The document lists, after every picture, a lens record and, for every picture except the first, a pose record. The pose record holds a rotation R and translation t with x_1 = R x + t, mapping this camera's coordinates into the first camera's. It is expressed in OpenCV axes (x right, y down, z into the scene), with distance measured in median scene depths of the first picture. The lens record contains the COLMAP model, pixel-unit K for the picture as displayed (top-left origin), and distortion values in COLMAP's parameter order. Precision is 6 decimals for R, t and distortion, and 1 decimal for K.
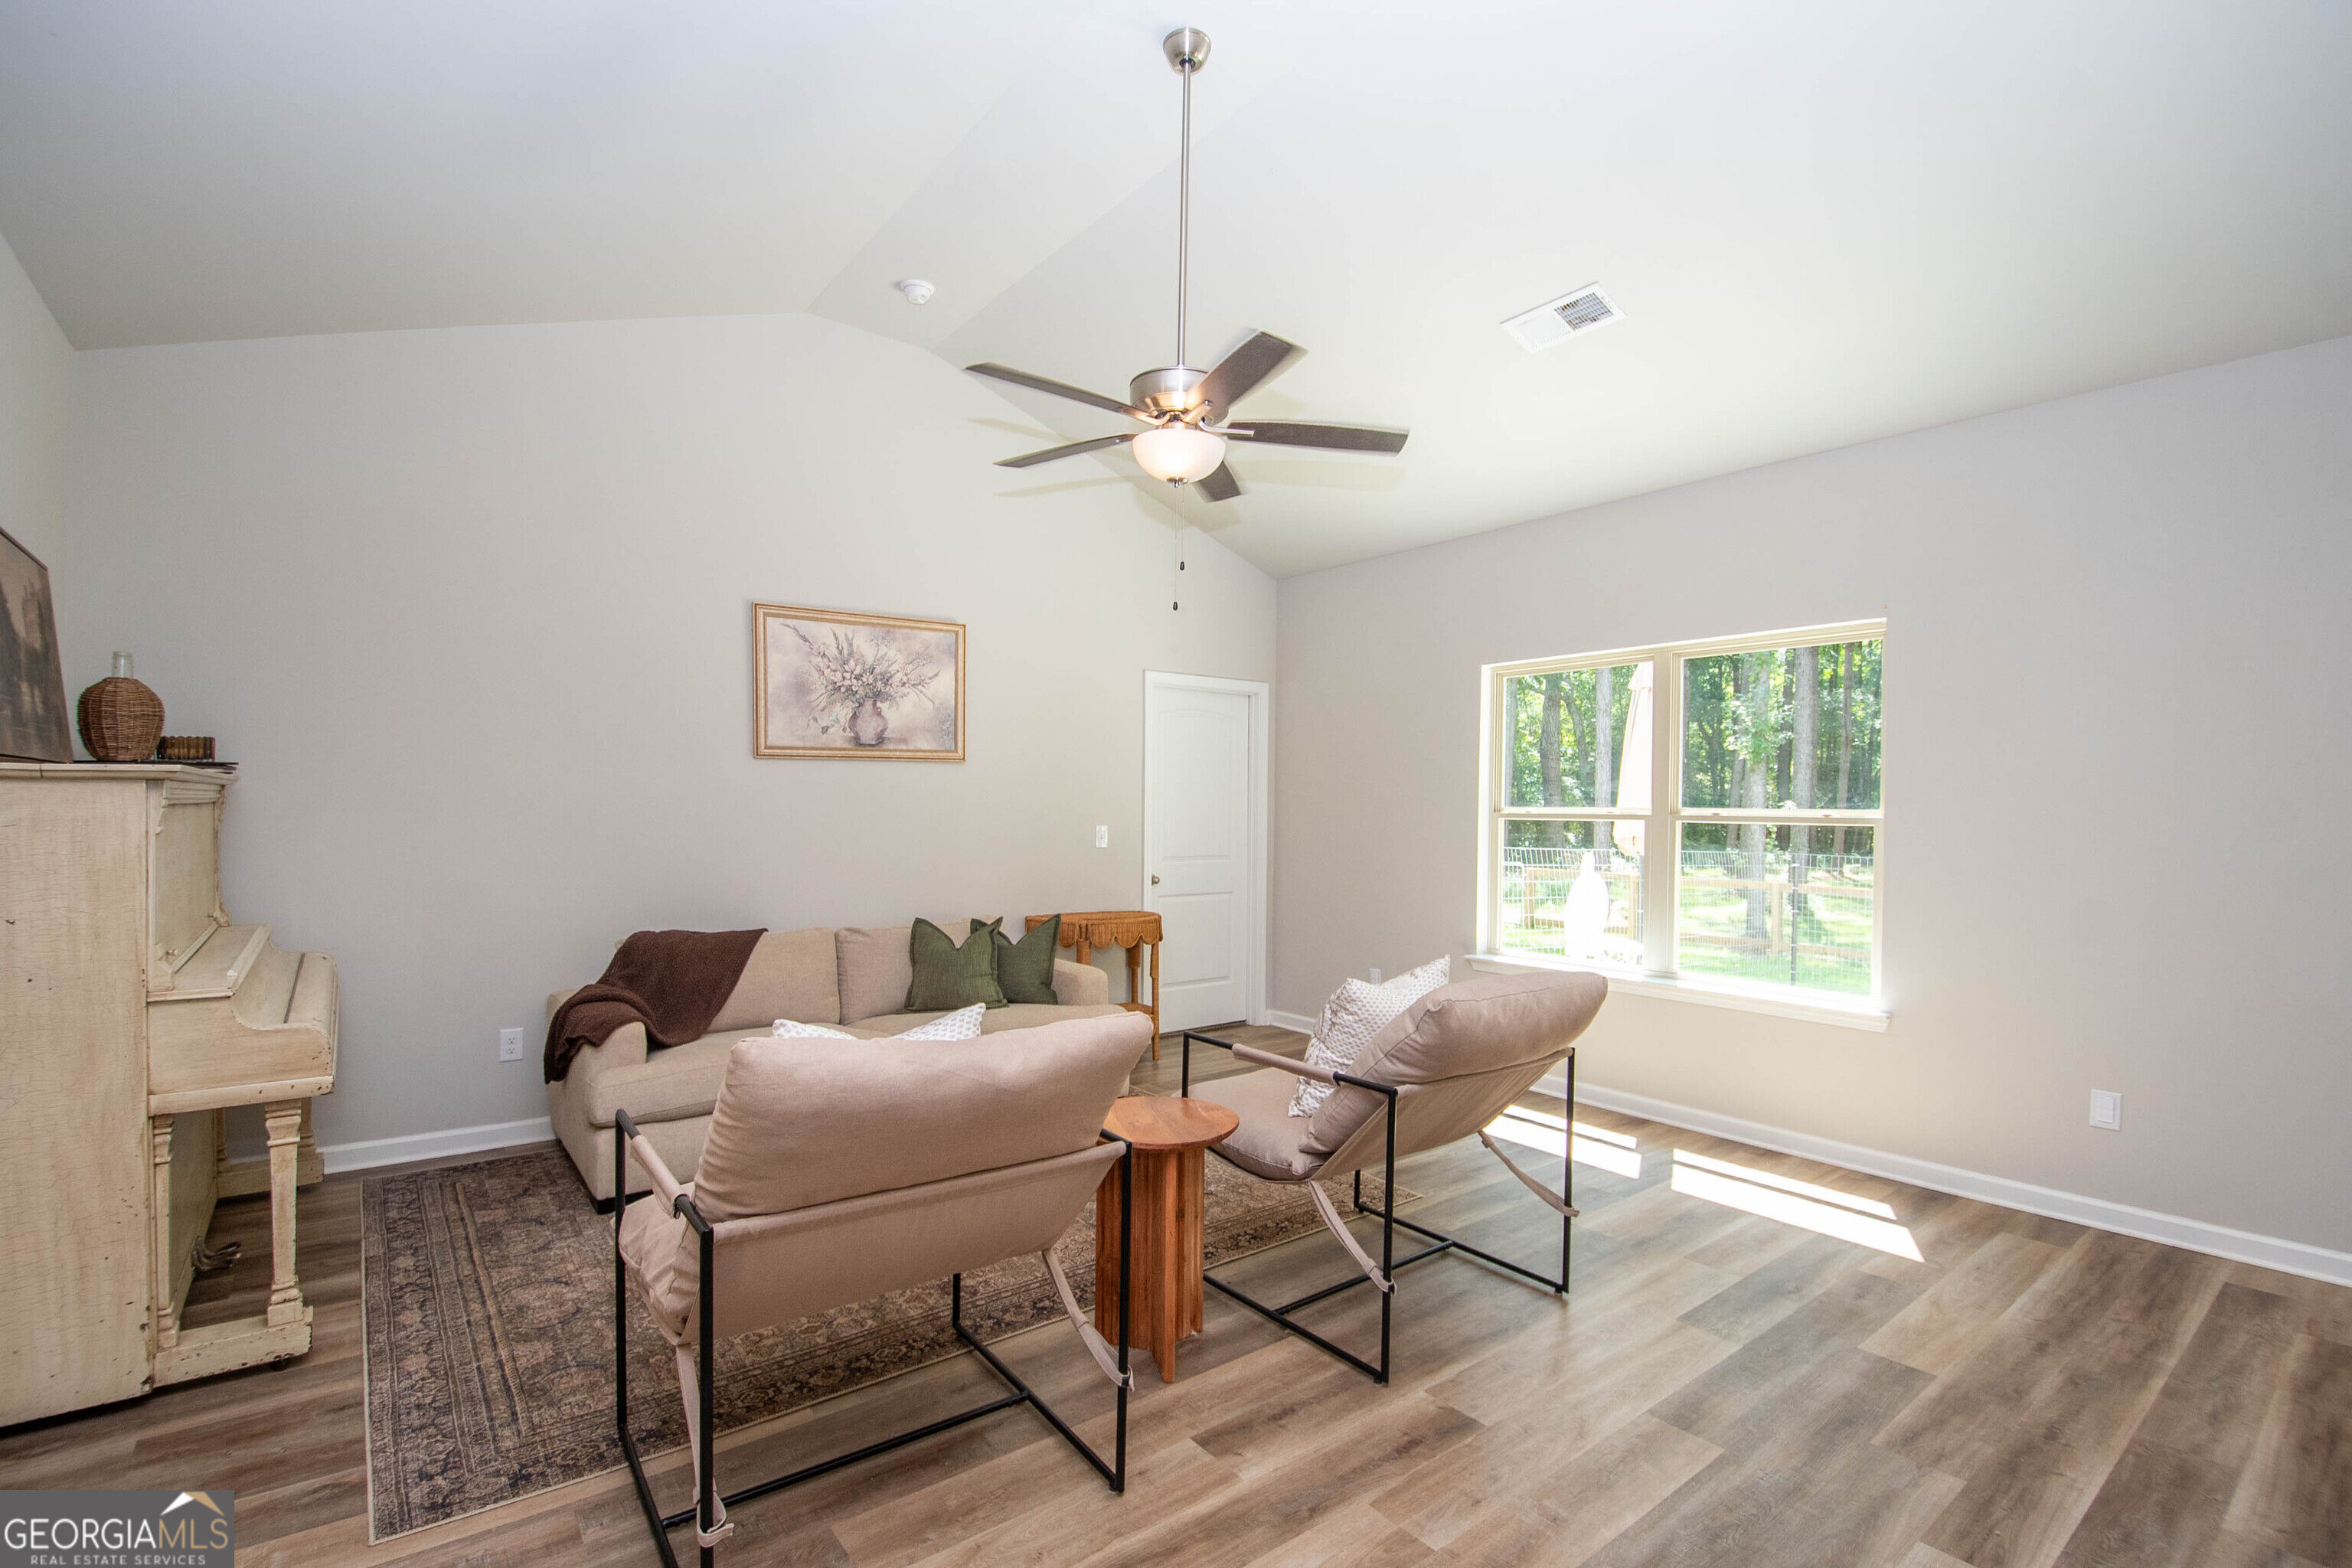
lens RADIAL K [[1054.6, 0, 1181.7], [0, 1054.6, 795.8], [0, 0, 1]] dist [-0.021062, -0.000823]
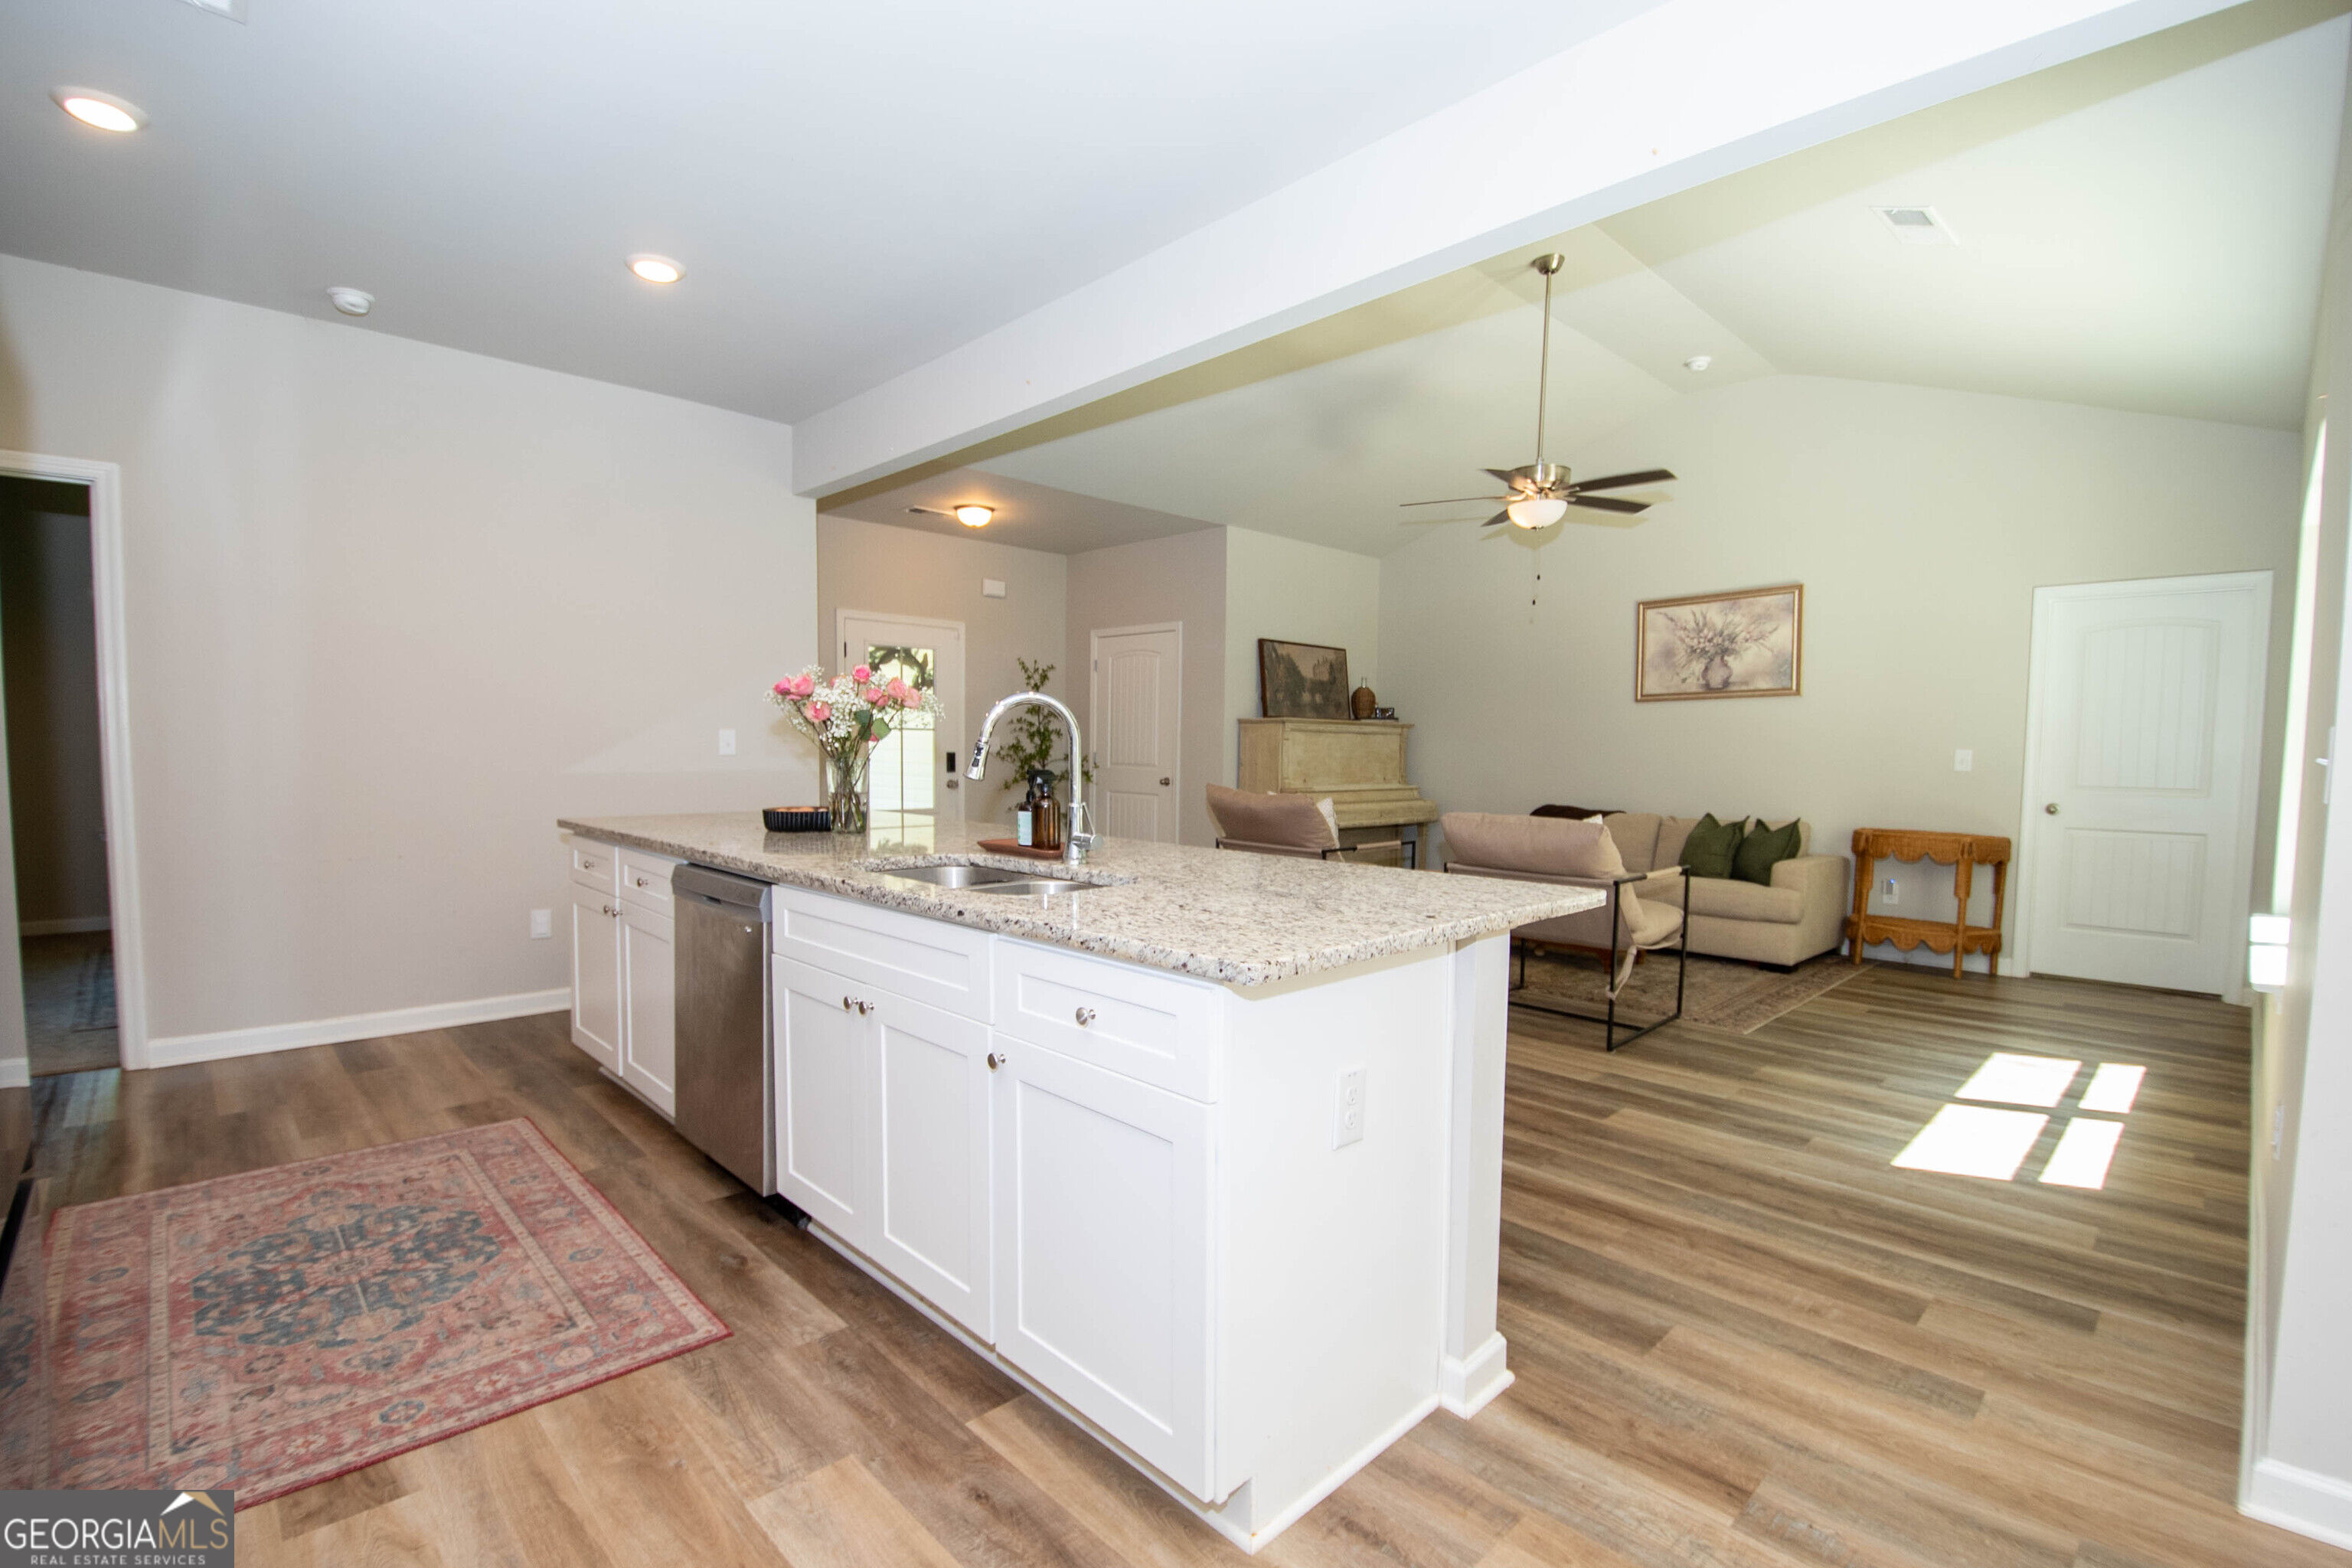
lens RADIAL K [[1054.6, 0, 1173.7], [0, 1054.6, 779.2], [0, 0, 1]] dist [-0.021062, -0.000823]
pose [[0.093462, 0.016859, -0.995480, 1.078018], [0.000379, 0.999856, 0.016969, 0.050576], [0.995623, -0.001963, 0.093442, 0.171173]]
